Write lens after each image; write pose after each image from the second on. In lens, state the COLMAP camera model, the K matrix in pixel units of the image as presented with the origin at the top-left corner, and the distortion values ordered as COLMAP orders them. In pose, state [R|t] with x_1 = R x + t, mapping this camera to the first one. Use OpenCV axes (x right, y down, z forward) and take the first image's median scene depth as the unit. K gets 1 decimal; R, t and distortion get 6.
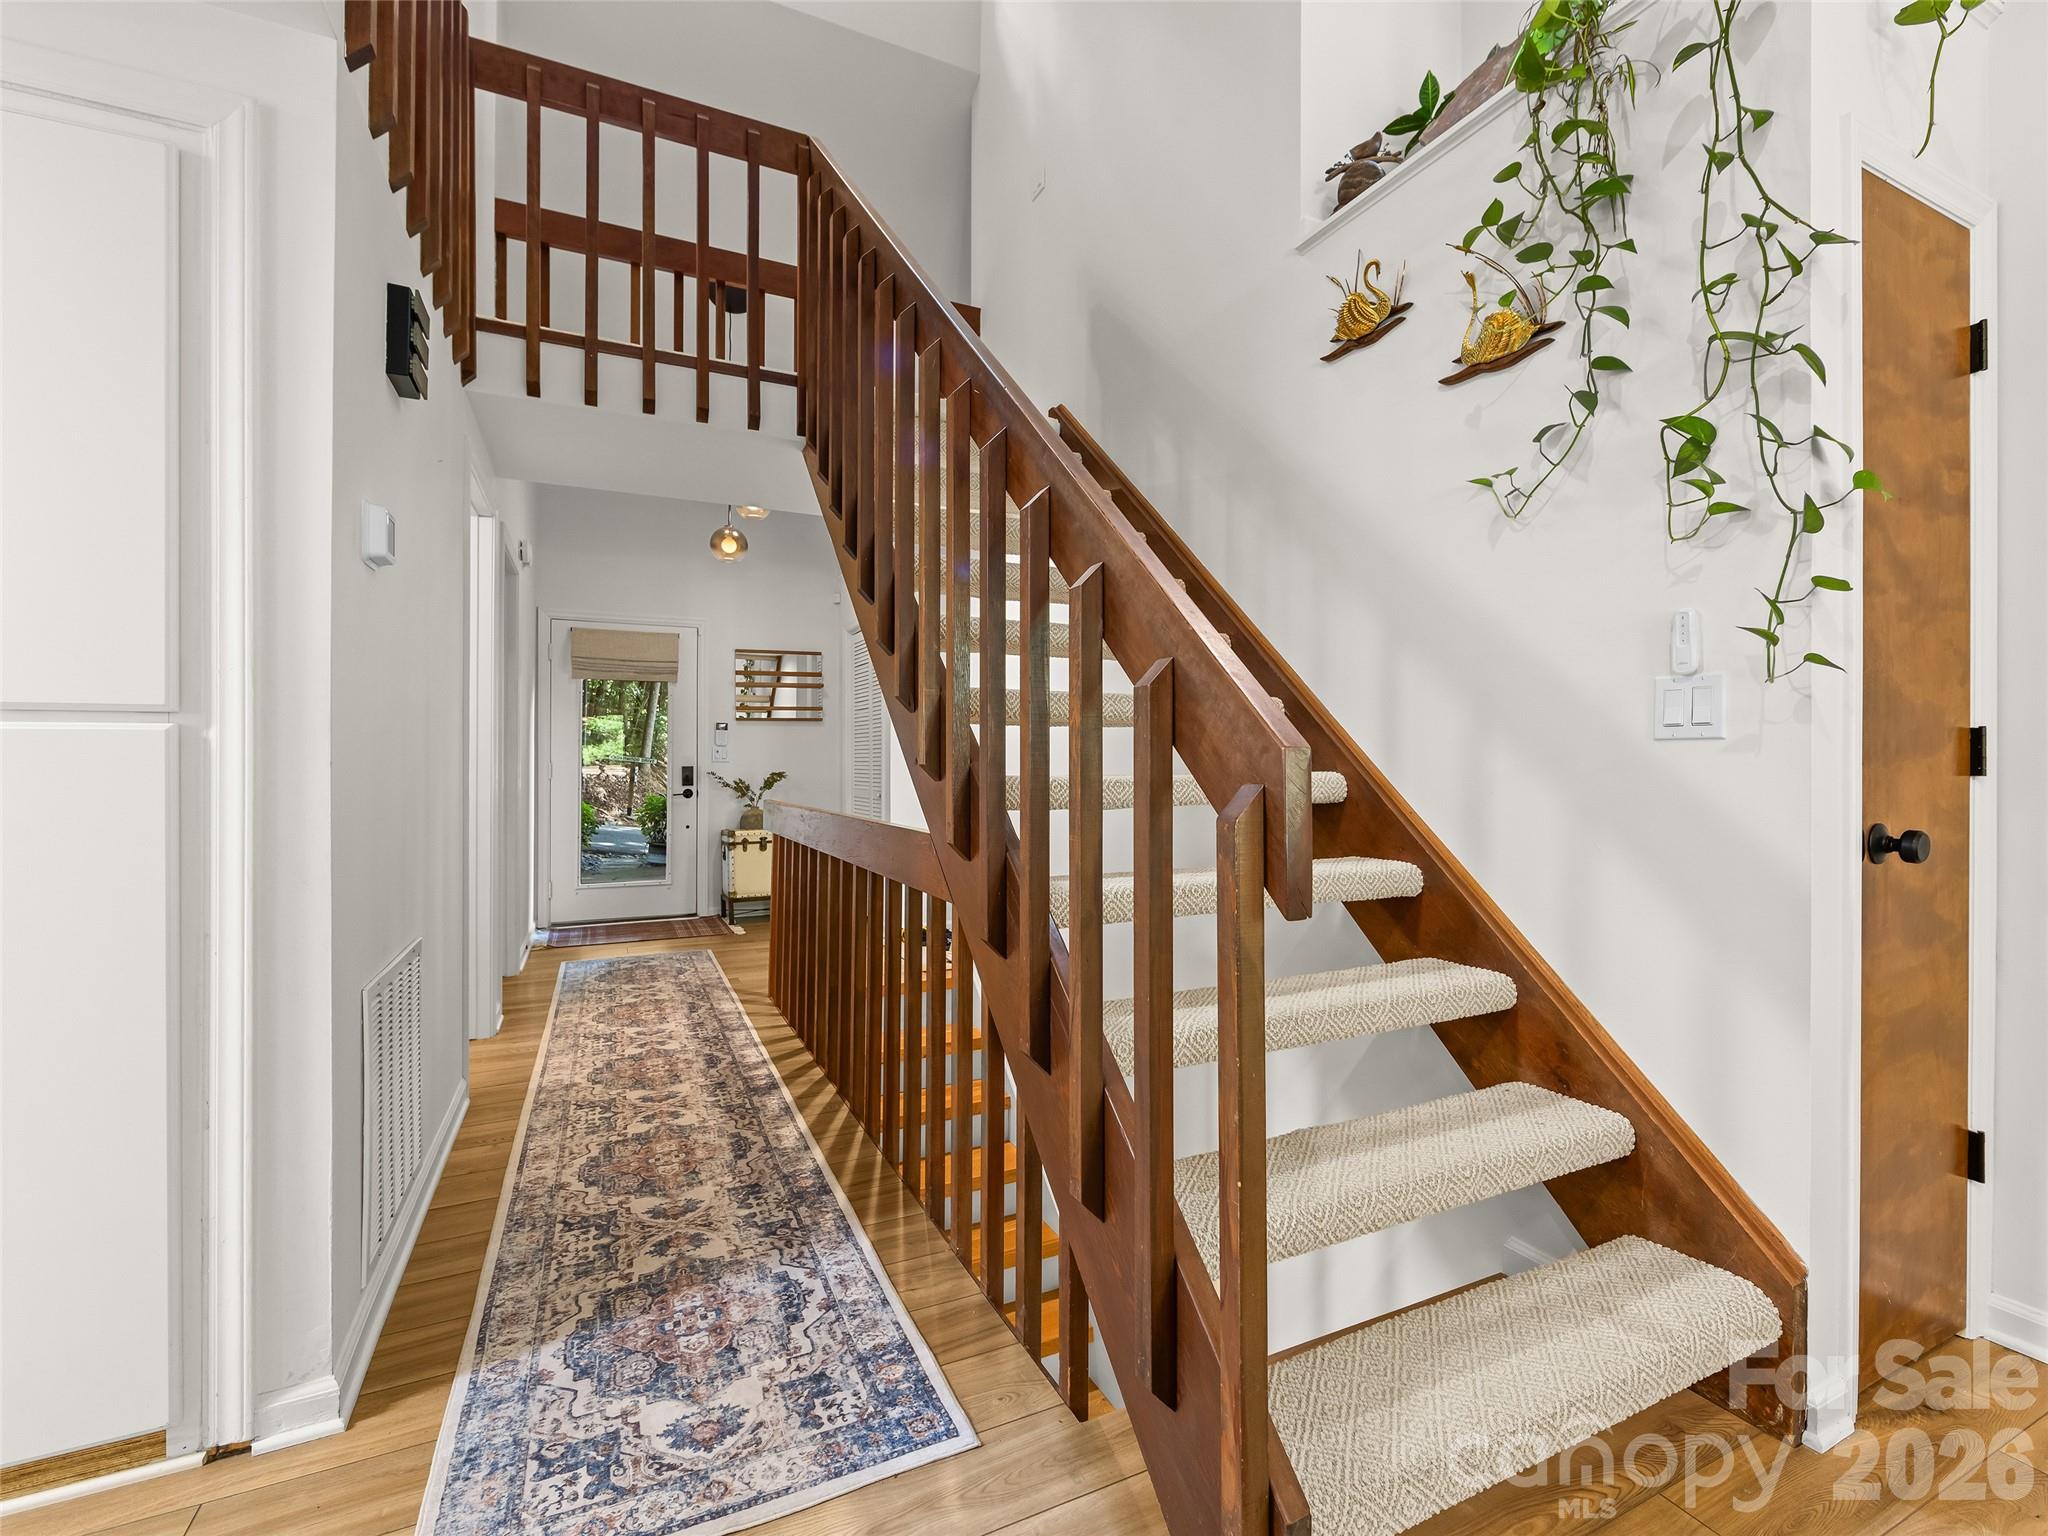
lens RADIAL K [[903.5, 0, 1034.3], [0, 903.5, 767.3], [0, 0, 1]] dist [-0.001011, -0.001047]
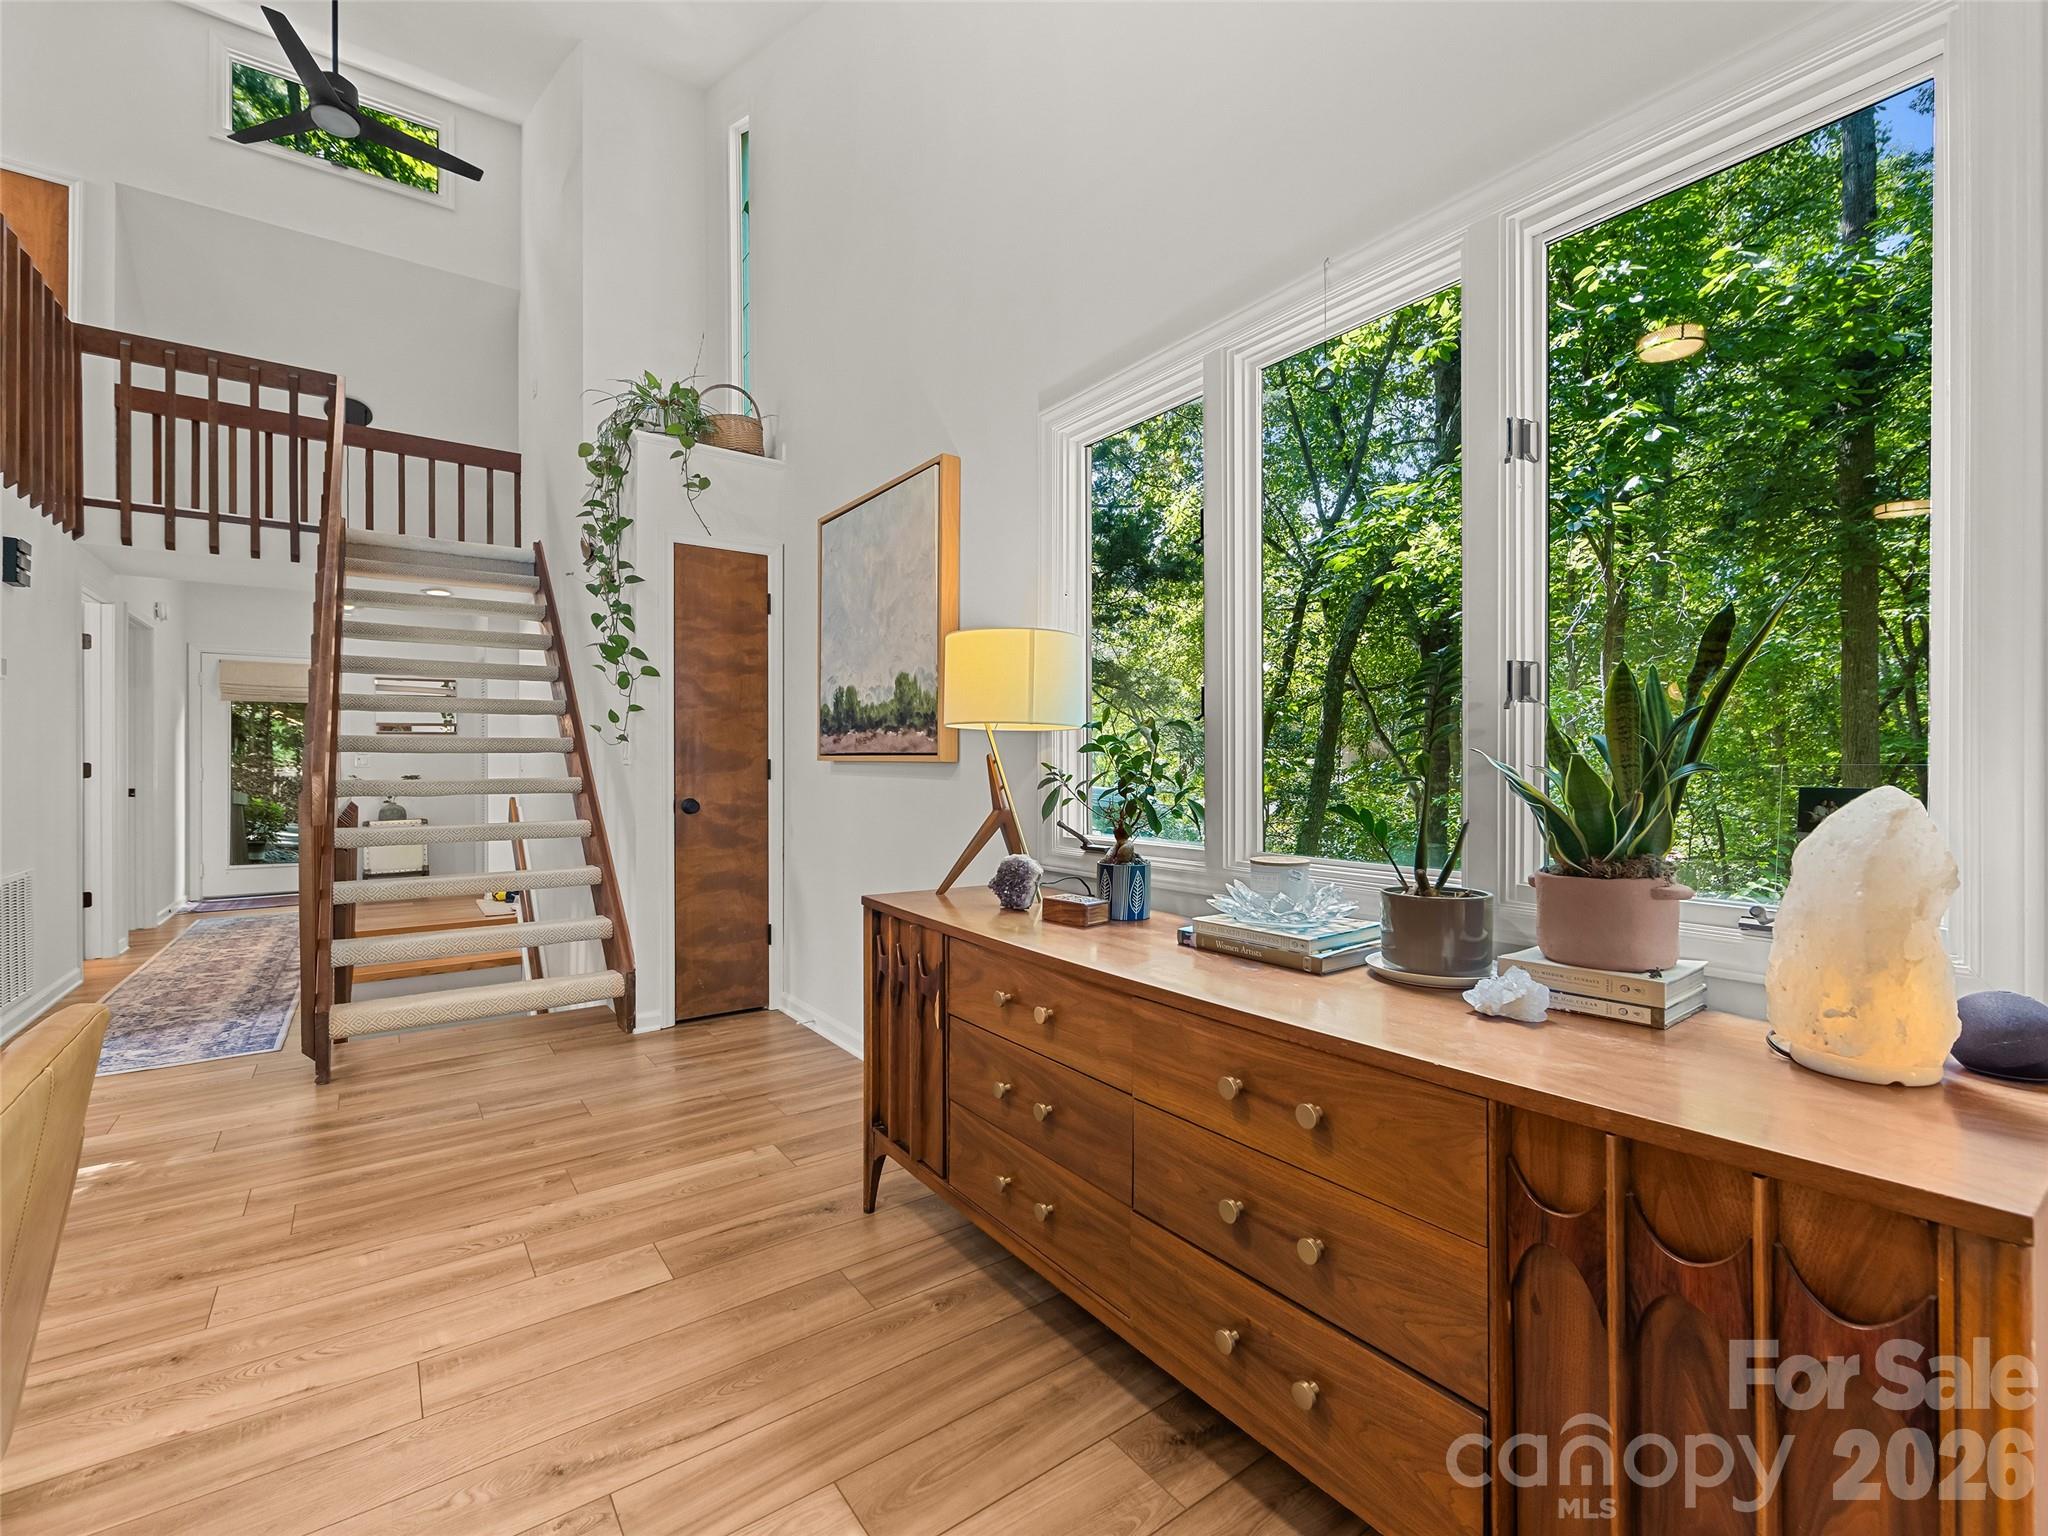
lens RADIAL K [[903.5, 0, 1033.3], [0, 903.5, 771.5], [0, 0, 1]] dist [-0.001011, -0.001047]
pose [[0.982433, -0.006111, 0.186516, 1.084713], [0.004247, 0.999937, 0.010389, -0.028058], [-0.186567, -0.009414, 0.982397, -1.308562]]
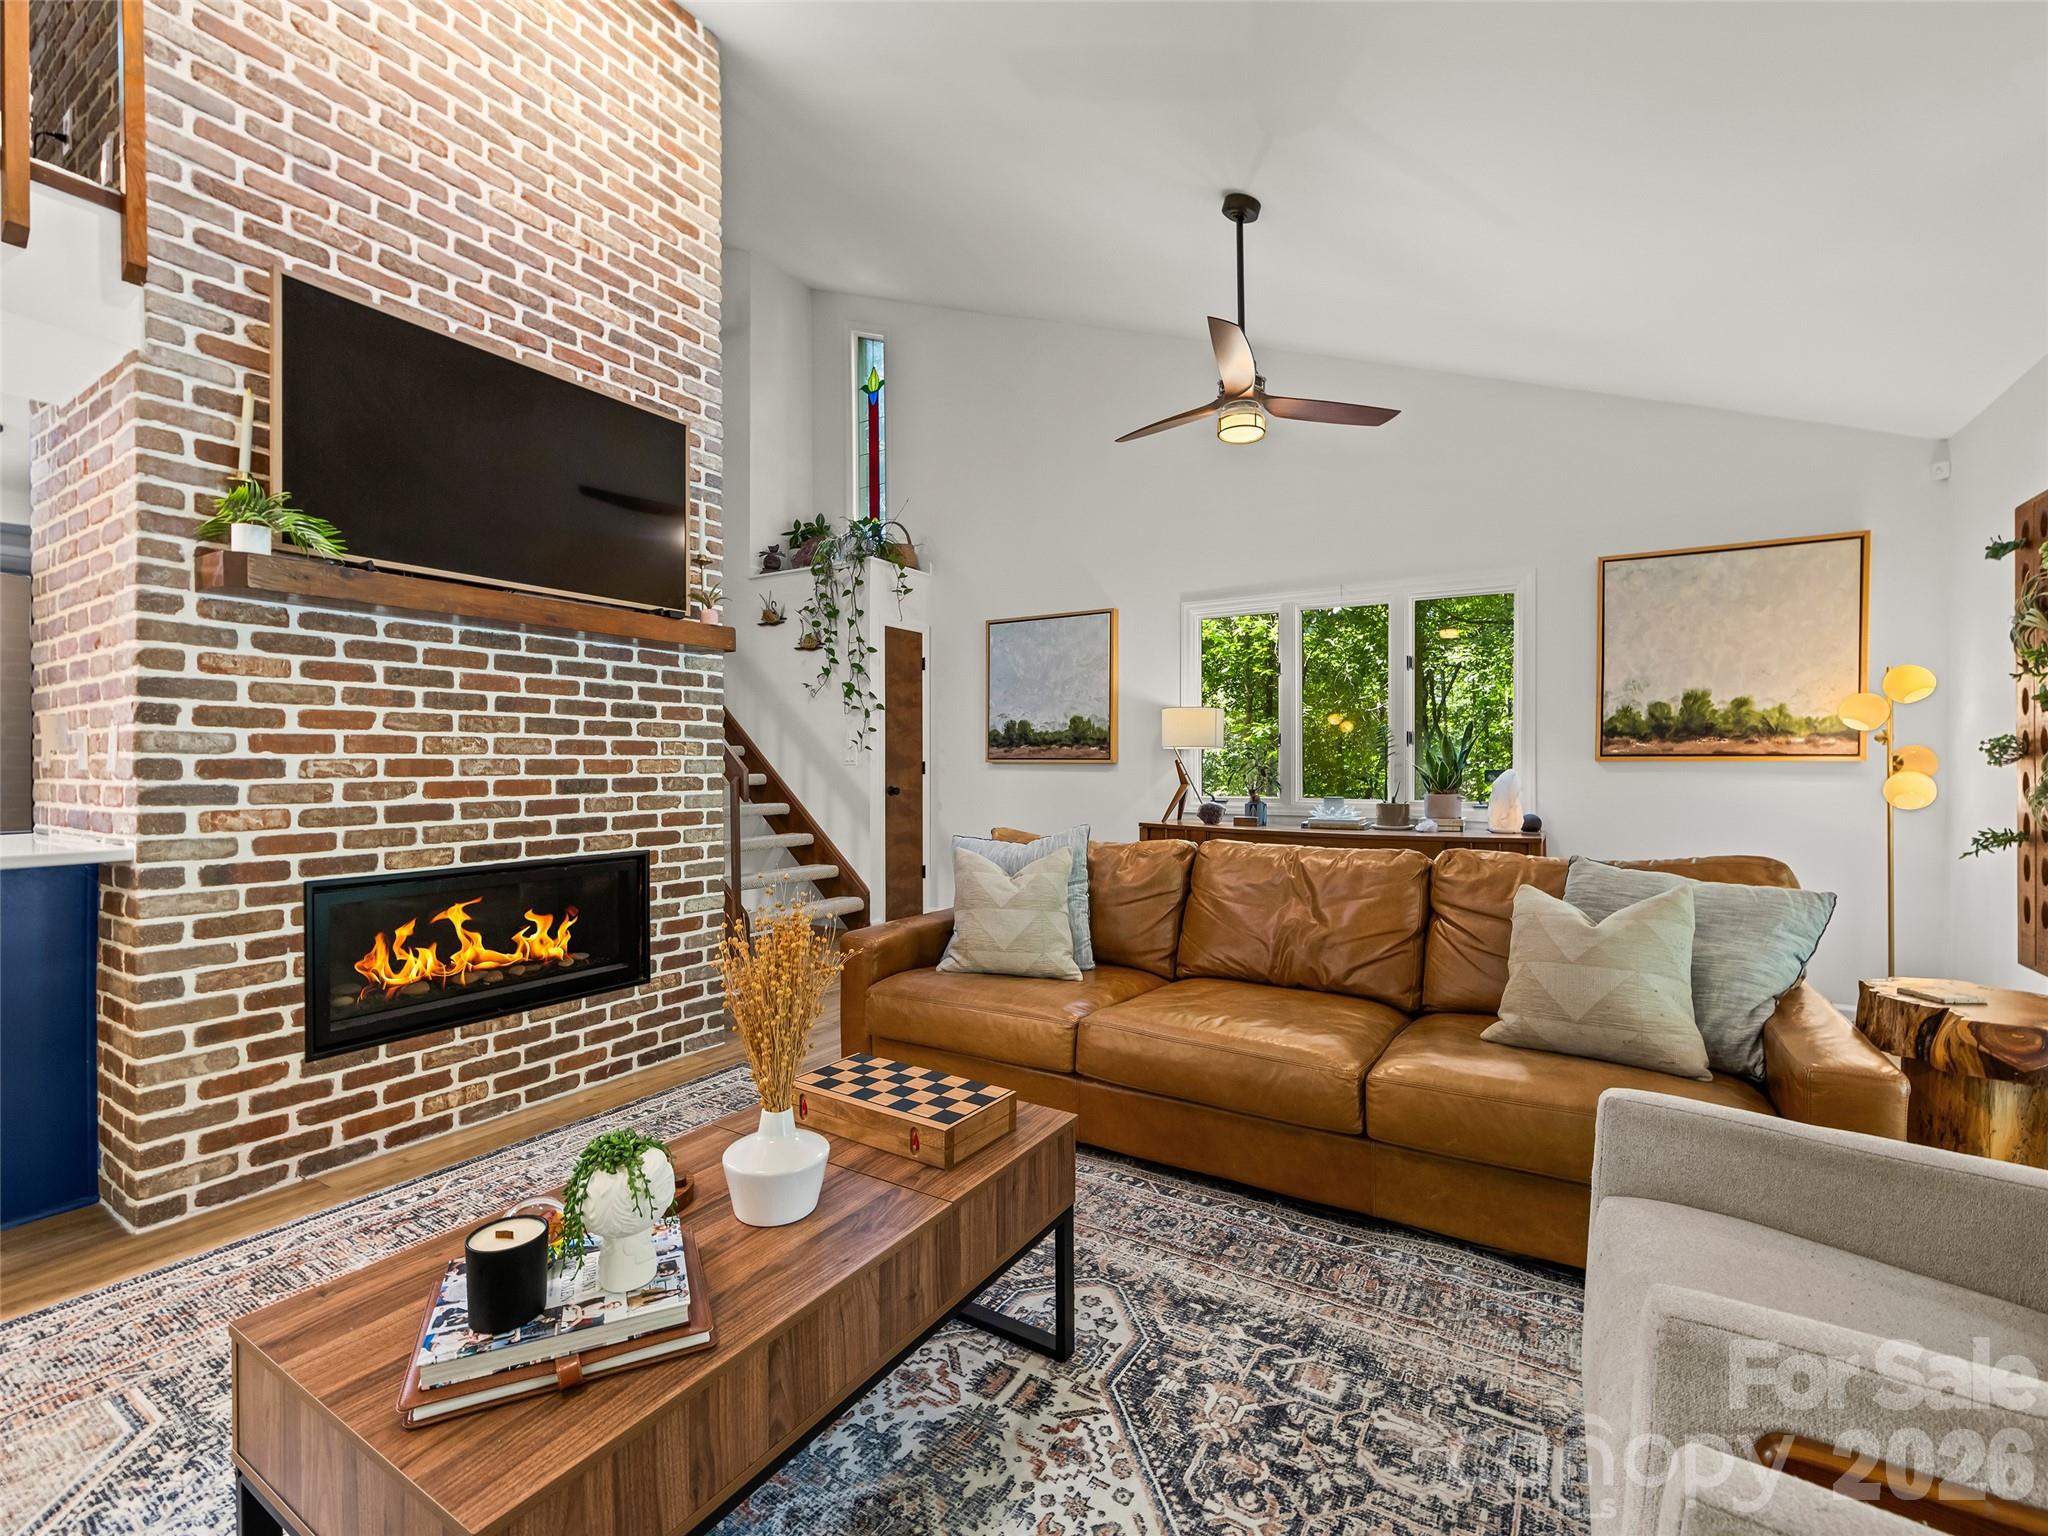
lens RADIAL K [[903.5, 0, 1031.4], [0, 903.5, 767.1], [0, 0, 1]] dist [-0.001011, -0.001047]
pose [[0.838366, -0.005516, 0.545079, -0.587606], [0.004001, 0.999984, 0.003965, -0.027965], [-0.545092, -0.001144, 0.838375, -2.140454]]
